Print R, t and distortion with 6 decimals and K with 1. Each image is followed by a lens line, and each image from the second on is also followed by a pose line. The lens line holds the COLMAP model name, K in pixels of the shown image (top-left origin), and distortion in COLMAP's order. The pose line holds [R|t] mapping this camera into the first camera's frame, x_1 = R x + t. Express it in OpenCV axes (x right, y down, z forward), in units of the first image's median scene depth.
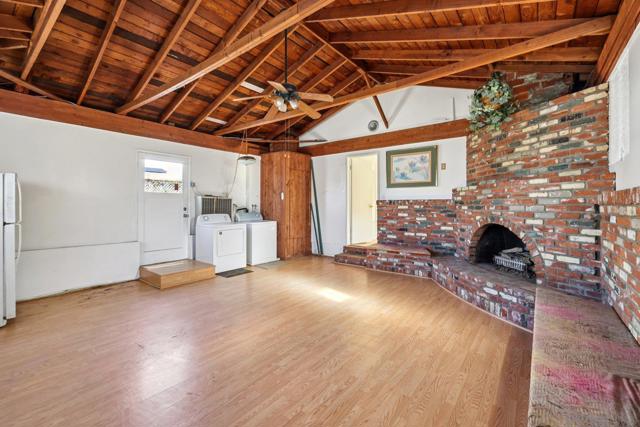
lens RADIAL K [[280.8, 0, 316.3], [0, 280.8, 201.9], [0, 0, 1]] dist [0.000841, -0.000719]
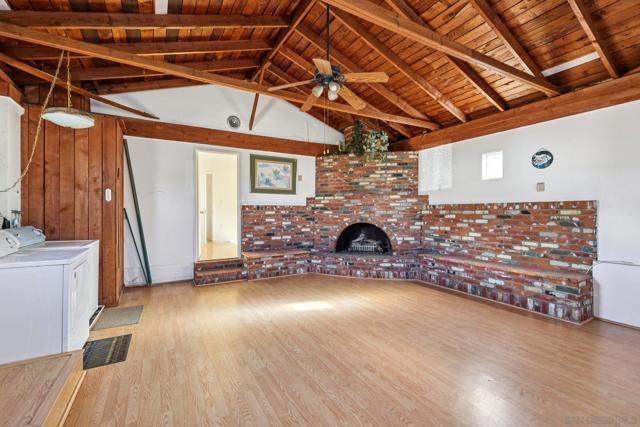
lens RADIAL K [[280.8, 0, 319.5], [0, 280.8, 210.8], [0, 0, 1]] dist [0.000841, -0.000719]
pose [[0.357619, -0.000660, 0.933867, -0.883137], [-0.008460, 0.999956, 0.003946, 0.009589], [-0.933829, -0.009312, 0.357597, 0.702681]]
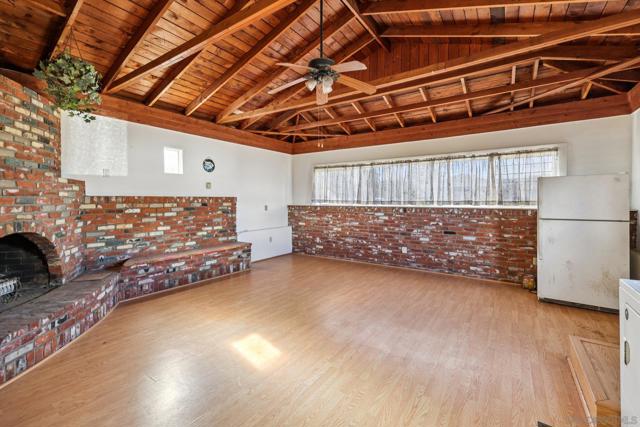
lens RADIAL K [[280.8, 0, 321.3], [0, 280.8, 205.2], [0, 0, 1]] dist [0.000841, -0.000719]
pose [[-0.996565, 0.000476, -0.082812, -0.035277], [-0.000067, 0.999979, 0.006557, 0.006475], [0.082813, 0.006540, -0.996544, 1.792849]]
